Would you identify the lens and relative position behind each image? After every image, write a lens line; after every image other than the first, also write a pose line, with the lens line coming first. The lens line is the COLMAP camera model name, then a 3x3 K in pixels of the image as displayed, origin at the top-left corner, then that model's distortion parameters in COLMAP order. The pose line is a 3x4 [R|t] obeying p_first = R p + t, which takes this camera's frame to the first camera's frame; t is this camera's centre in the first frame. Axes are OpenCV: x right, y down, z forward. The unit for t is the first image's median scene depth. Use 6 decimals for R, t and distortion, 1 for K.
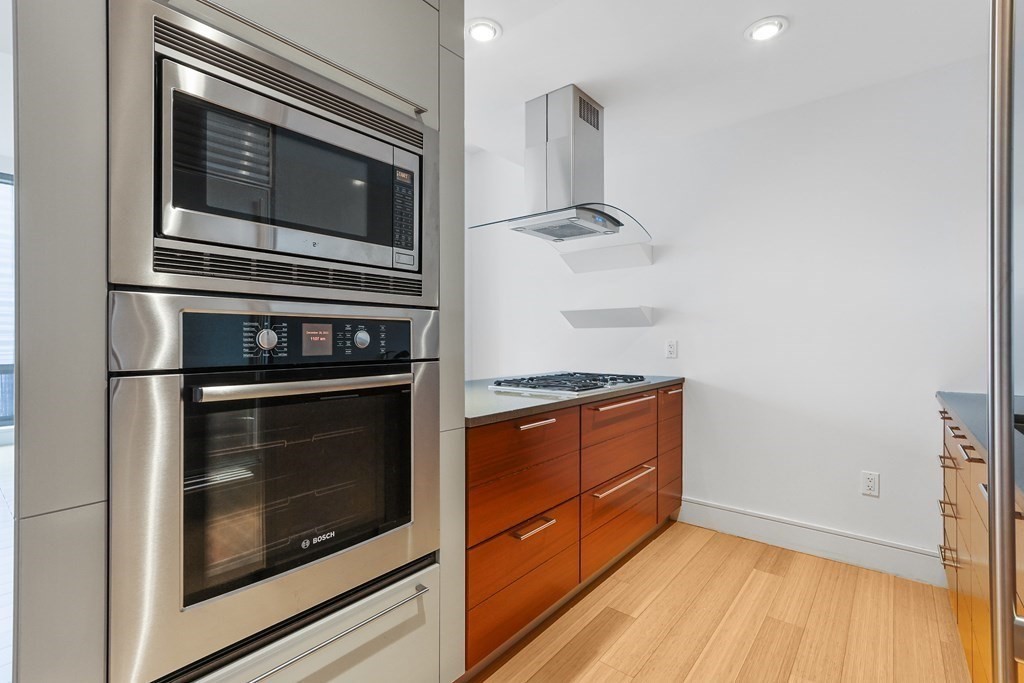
lens RADIAL K [[473.8, 0, 512.1], [0, 473.8, 337.8], [0, 0, 1]] dist [0.000052, 0.011673]
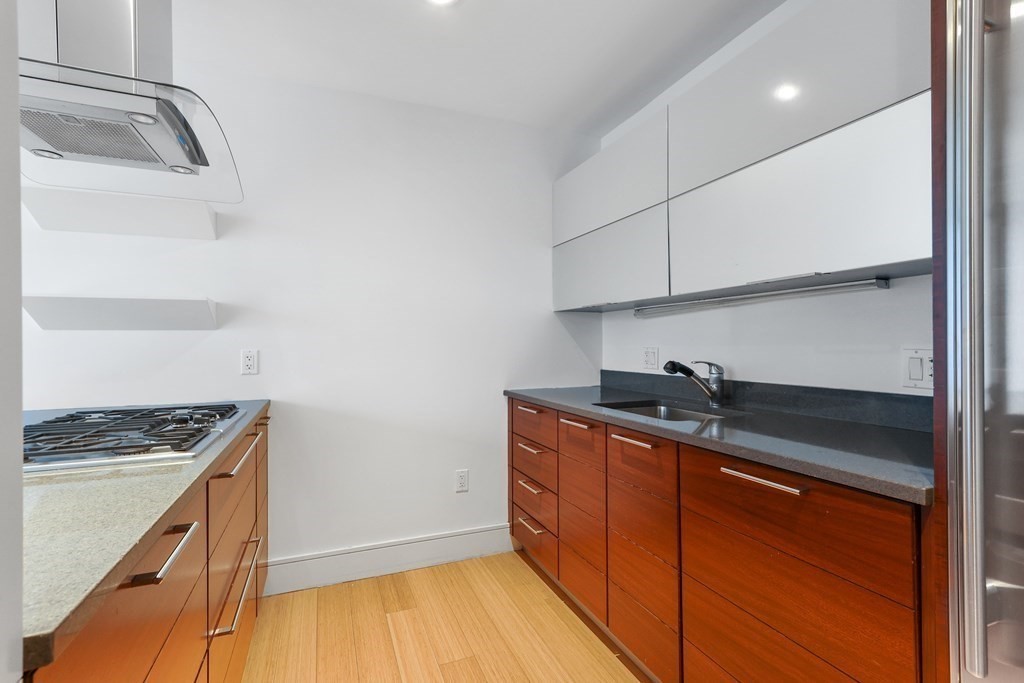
lens RADIAL K [[472.1, 0, 513.8], [0, 472.1, 345.1], [0, 0, 1]] dist [-0.006257, 0.012015]
pose [[0.478766, -0.002771, 0.877938, -0.127807], [0.003880, 0.999992, 0.001040, -0.001178], [-0.877934, 0.002908, 0.478773, 0.380726]]
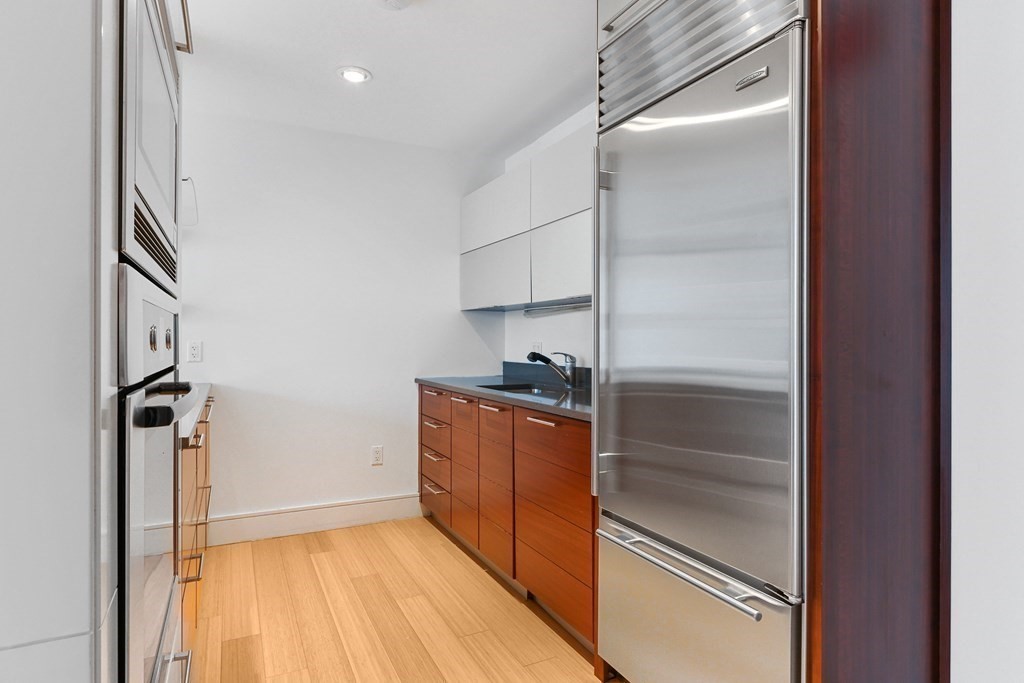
lens RADIAL K [[563.3, 0, 512.0], [0, 563.3, 341.5], [0, 0, 1]] dist [-0.001624, 0.000114]
pose [[0.410763, -0.001117, 0.911742, -0.454057], [-0.003882, 0.999988, 0.002974, 0.000285], [-0.911734, -0.004761, 0.410753, 0.064520]]
